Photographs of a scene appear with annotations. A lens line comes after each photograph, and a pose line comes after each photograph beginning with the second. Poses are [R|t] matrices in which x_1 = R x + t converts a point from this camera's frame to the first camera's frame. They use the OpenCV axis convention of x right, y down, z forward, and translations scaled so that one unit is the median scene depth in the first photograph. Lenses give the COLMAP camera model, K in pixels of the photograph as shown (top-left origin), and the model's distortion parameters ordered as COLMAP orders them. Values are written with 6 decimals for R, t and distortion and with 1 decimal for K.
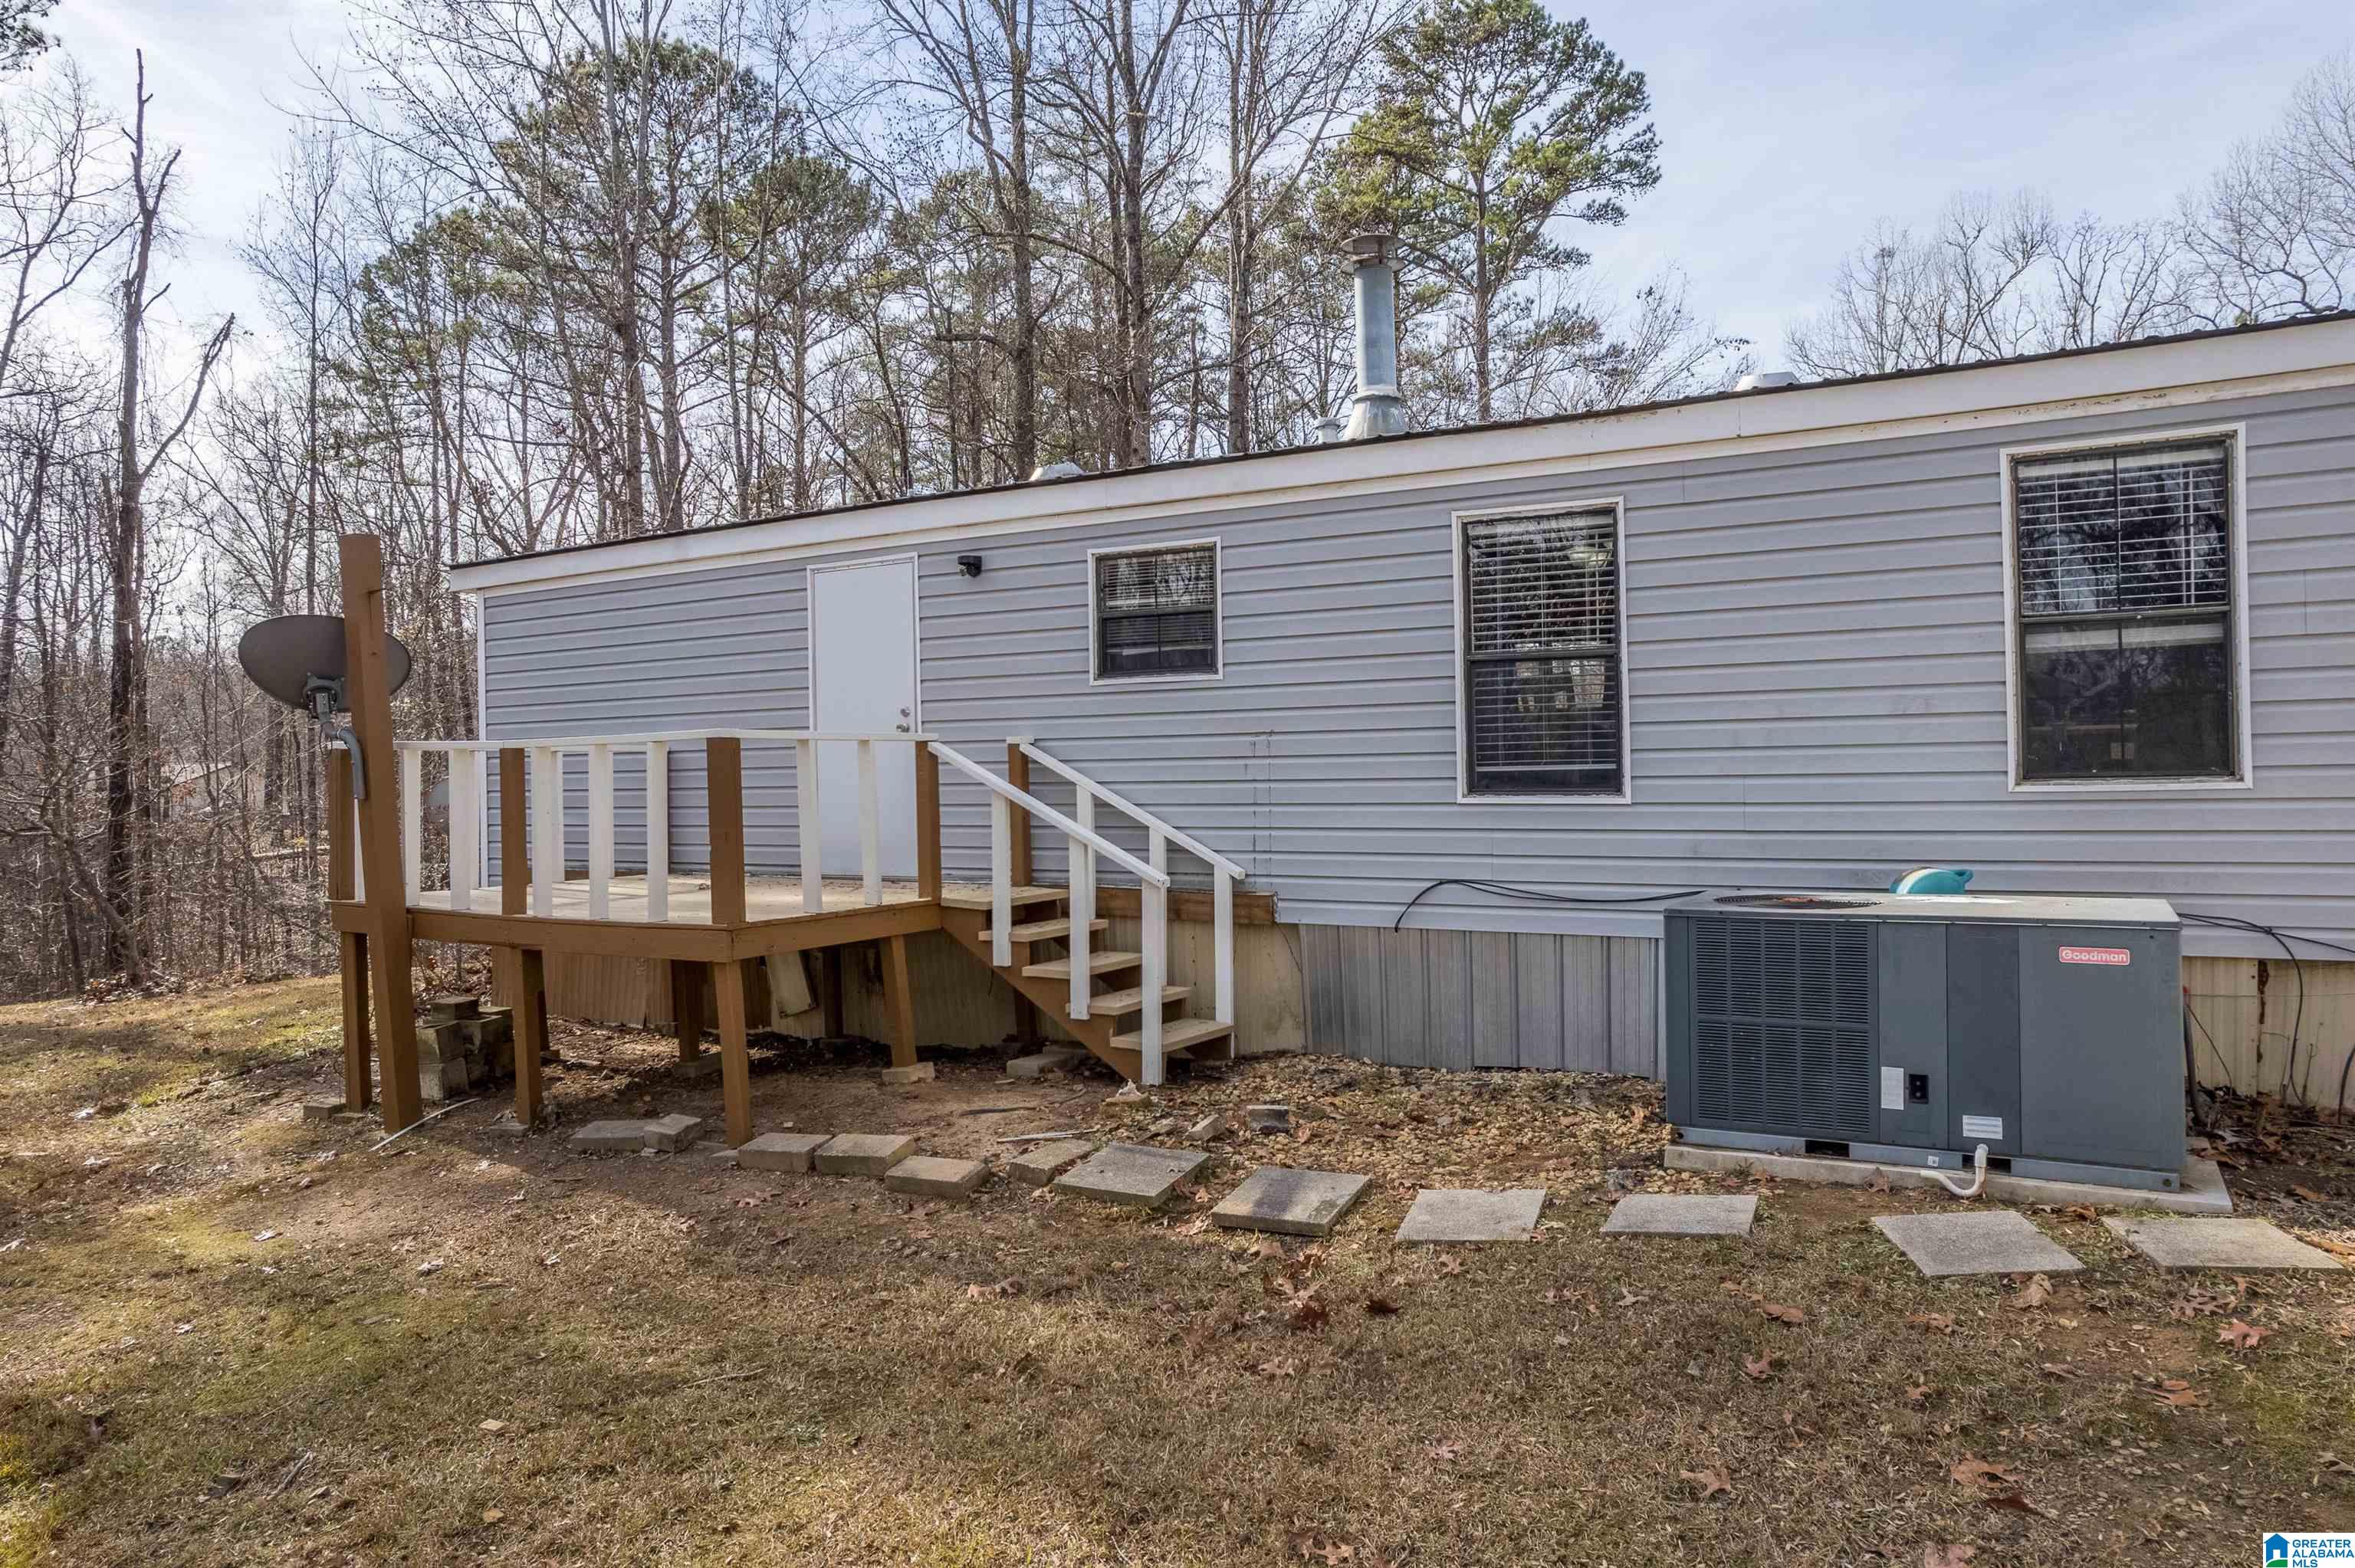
lens RADIAL K [[1486.6, 0, 1177.5], [0, 1486.6, 784.0], [0, 0, 1]] dist [-0.003597, -0.000582]
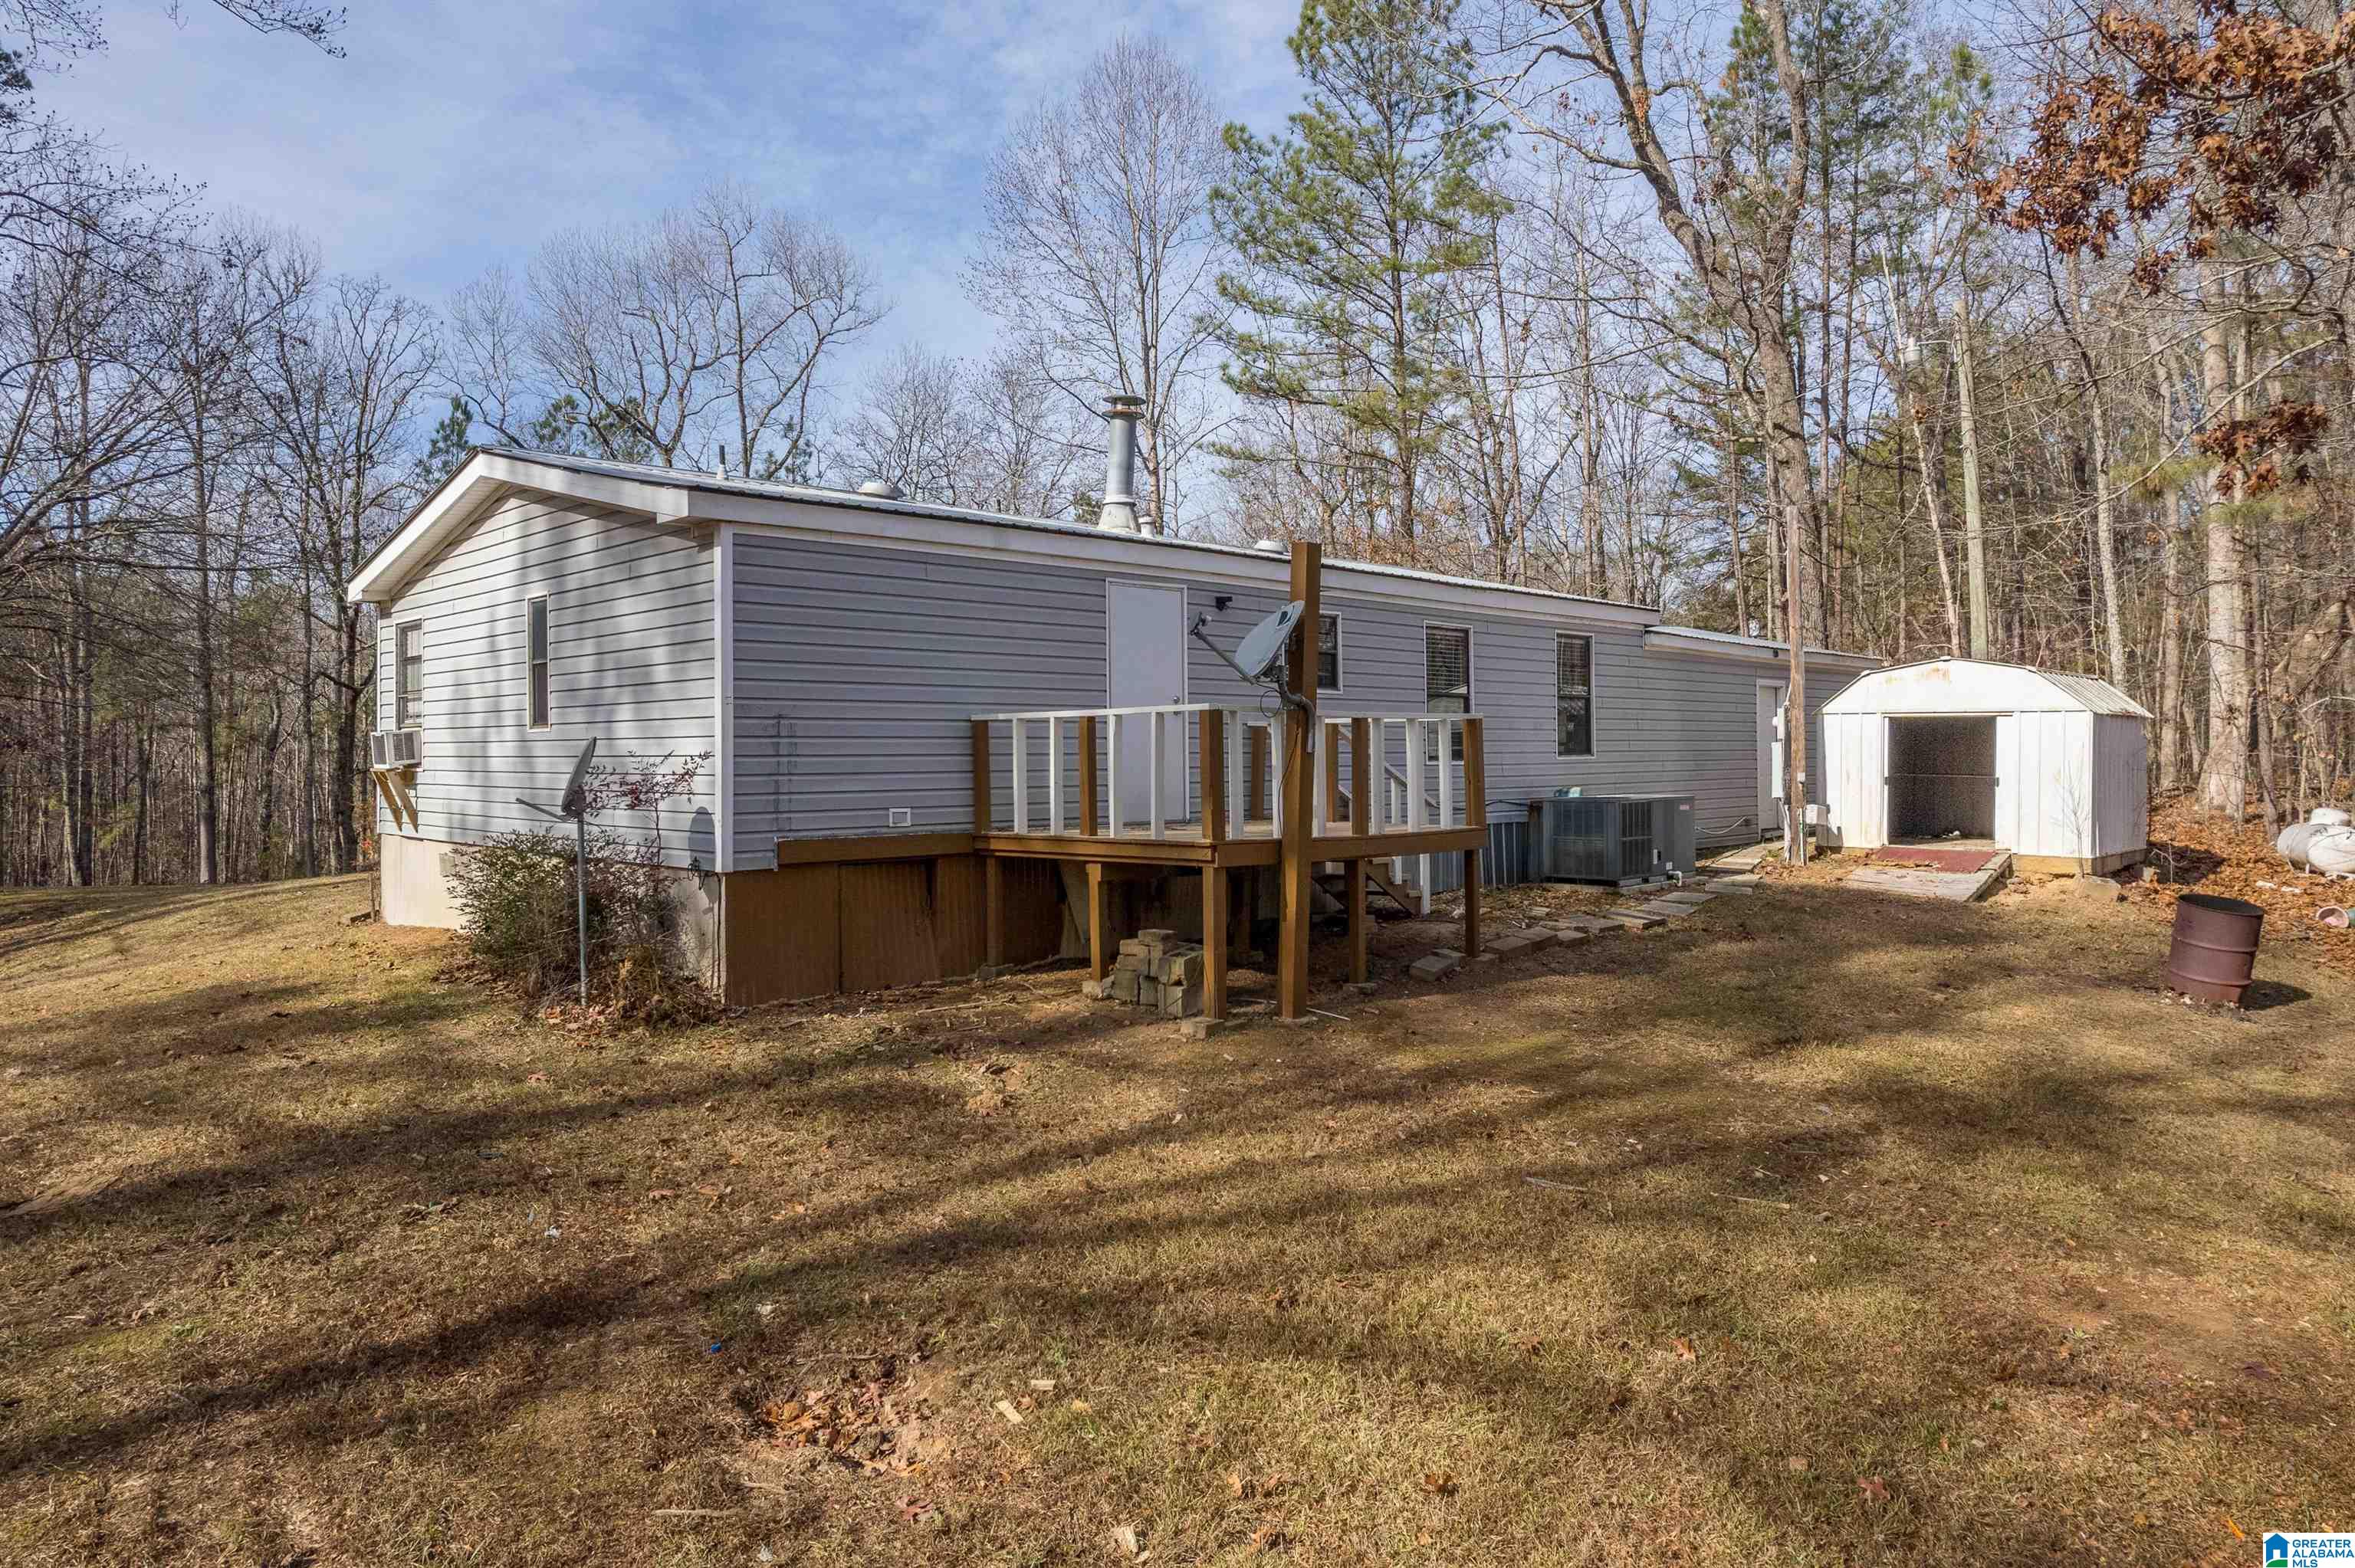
lens RADIAL K [[1486.6, 0, 1177.5], [0, 1486.6, 784.0], [0, 0, 1]] dist [-0.003597, -0.000582]
pose [[0.284678, -0.000810, 0.958623, -1.495638], [0.009117, 0.999957, -0.001862, 0.031890], [-0.958580, 0.009270, 0.284673, 0.608281]]
